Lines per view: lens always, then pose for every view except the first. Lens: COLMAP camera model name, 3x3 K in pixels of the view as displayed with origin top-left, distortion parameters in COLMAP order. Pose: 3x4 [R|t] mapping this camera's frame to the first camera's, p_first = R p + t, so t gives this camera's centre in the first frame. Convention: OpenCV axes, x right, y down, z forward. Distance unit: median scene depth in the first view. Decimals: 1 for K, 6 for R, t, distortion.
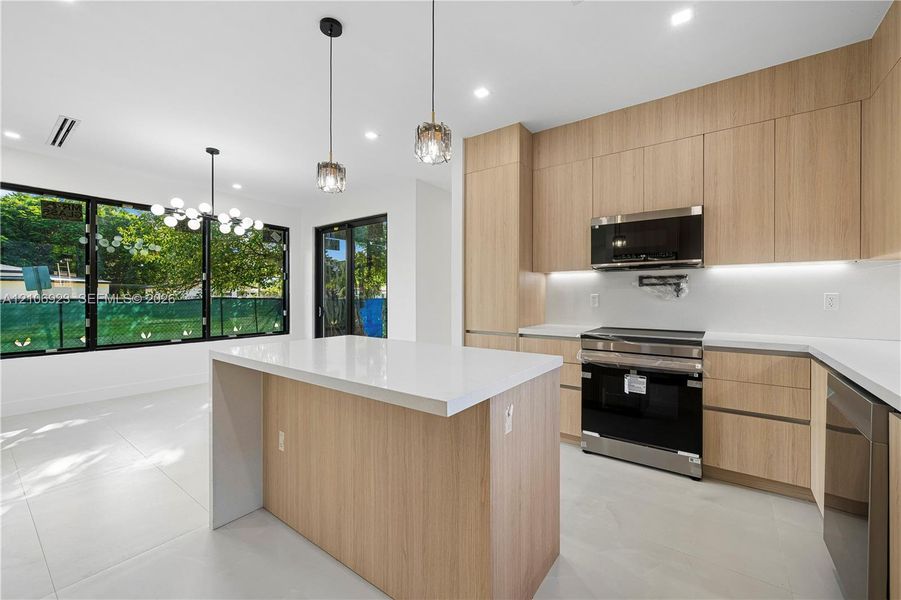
lens RADIAL K [[368.6, 0, 449.9], [0, 368.6, 297.7], [0, 0, 1]] dist [-0.002463, 0.000147]
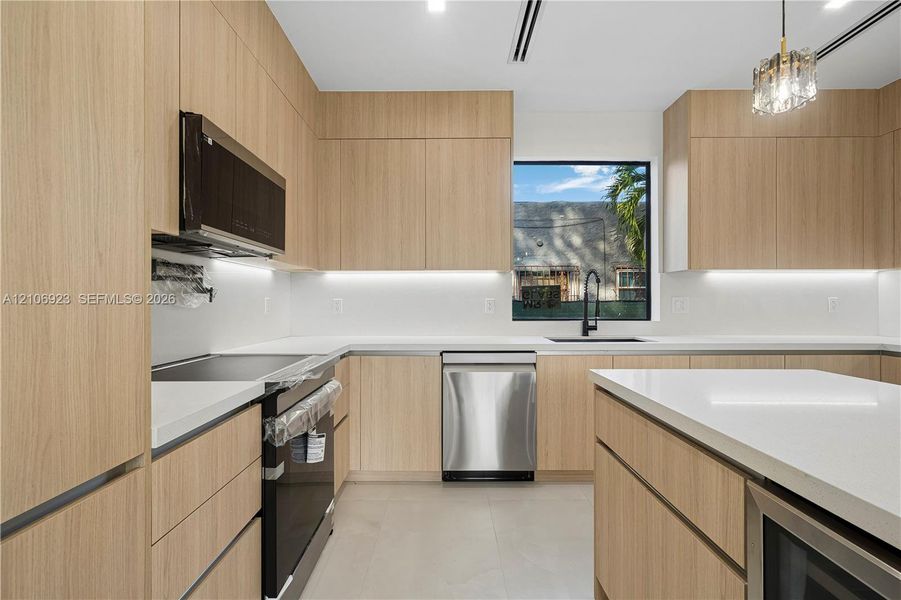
lens RADIAL K [[417.7, 0, 449.1], [0, 417.7, 301.7], [0, 0, 1]] dist [-0.004543, 0.001428]
pose [[-0.591551, -0.000118, 0.806267, -0.131975], [0.004582, 0.999983, 0.003508, -0.002324], [-0.806254, 0.005769, -0.591541, 0.838072]]
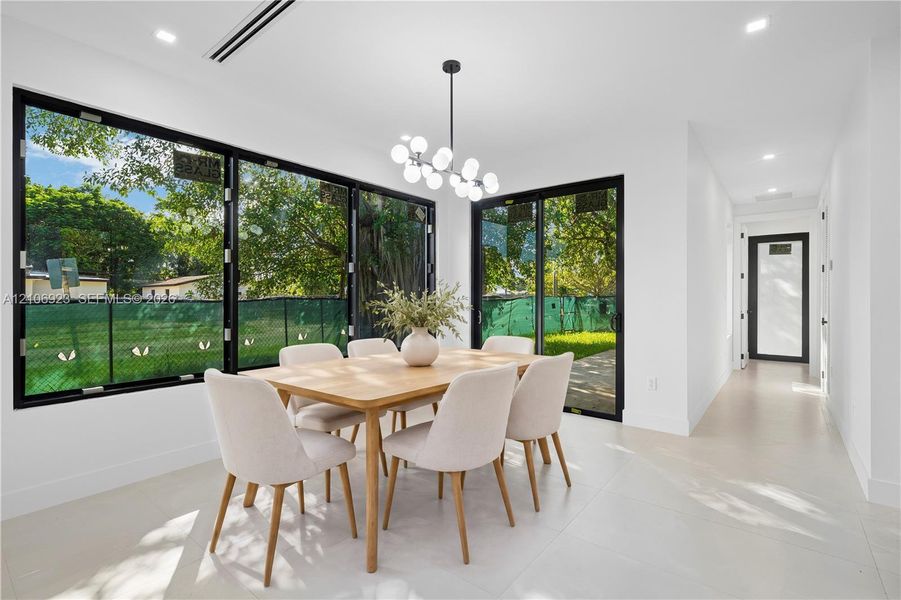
lens RADIAL K [[417.7, 0, 446.7], [0, 417.7, 297.3], [0, 0, 1]] dist [-0.004543, 0.001428]
pose [[0.999592, -0.000330, -0.028565, -0.629004], [0.000307, 1.000000, -0.000795, 0.000175], [0.028565, 0.000786, 0.999592, 0.276989]]
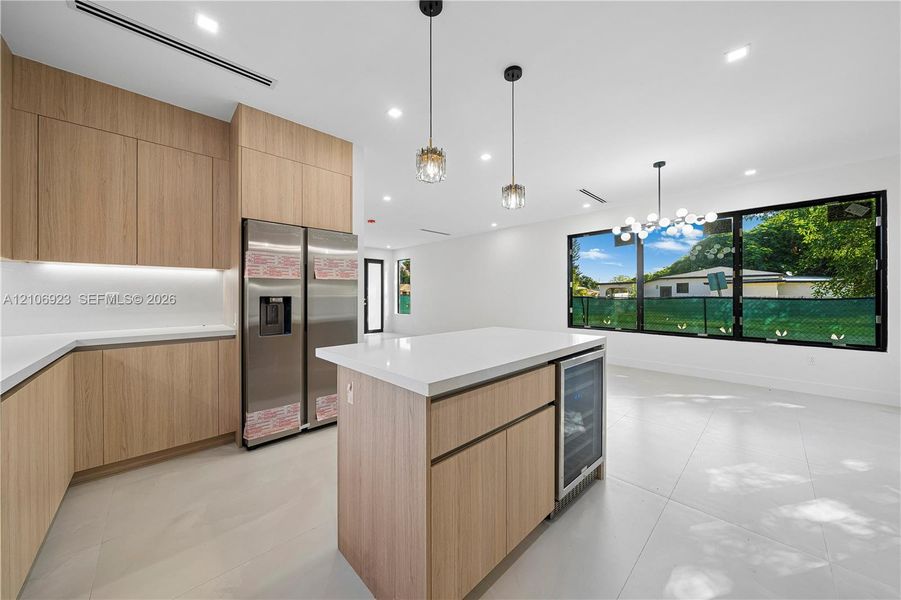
lens RADIAL K [[309.2, 0, 442.7], [0, 309.2, 295.2], [0, 0, 1]] dist [-0.006541, 0.000894]
pose [[-0.180946, -0.000382, -0.983493, 0.391427], [-0.002592, 0.999997, 0.000089, -0.000293], [0.983490, 0.002566, -0.180946, 0.519944]]
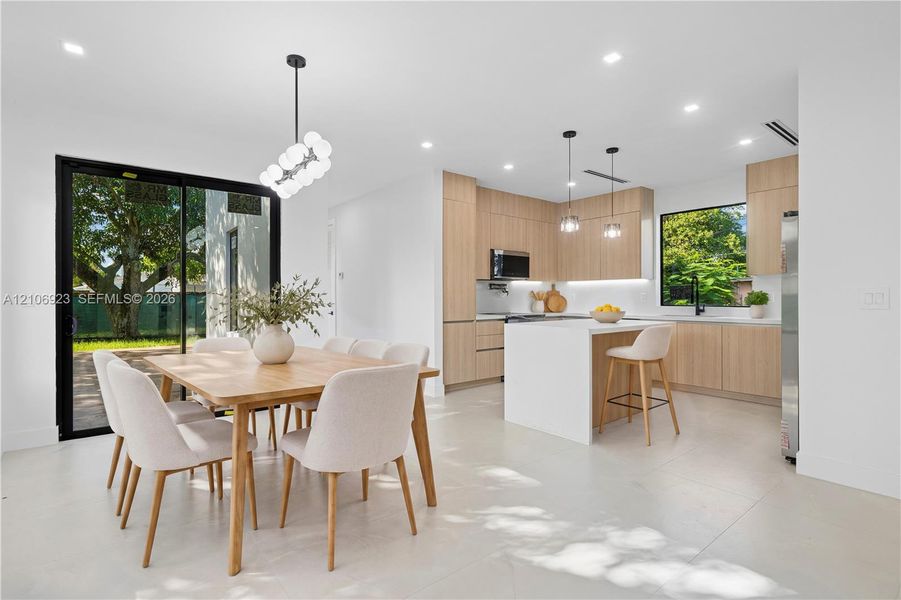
lens RADIAL K [[417.7, 0, 449.0], [0, 417.7, 299.2], [0, 0, 1]] dist [-0.004543, 0.001428]
pose [[0.257749, -0.005973, 0.966194, -1.225975], [0.006097, 0.999971, 0.004556, 0.004994], [-0.966193, 0.004717, 0.257778, 0.560262]]
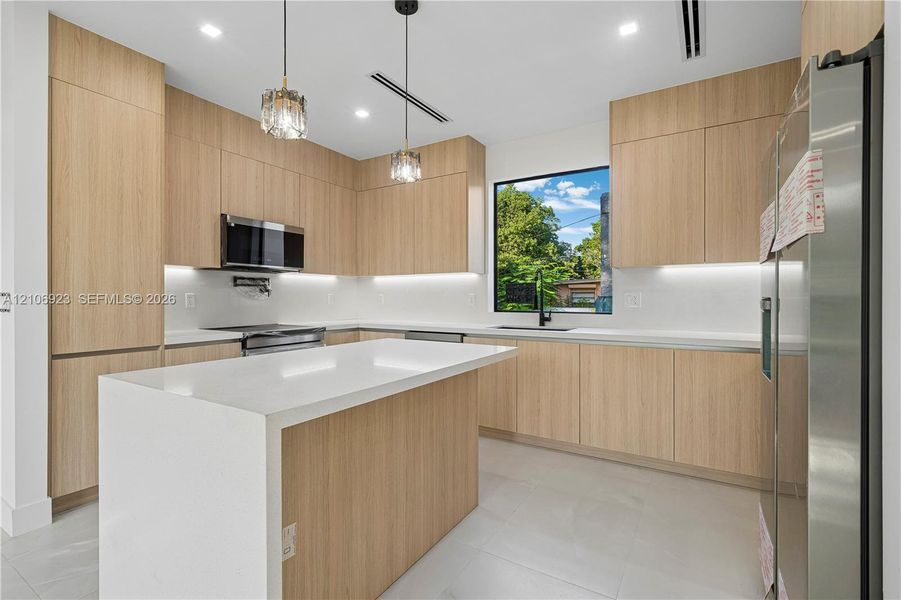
lens RADIAL K [[417.7, 0, 443.7], [0, 417.7, 300.2], [0, 0, 1]] dist [-0.004543, 0.001428]
pose [[-0.086932, -0.006250, 0.996195, -0.591517], [0.004995, 0.999965, 0.006709, 0.002485], [-0.996202, 0.005560, -0.086898, 0.424340]]
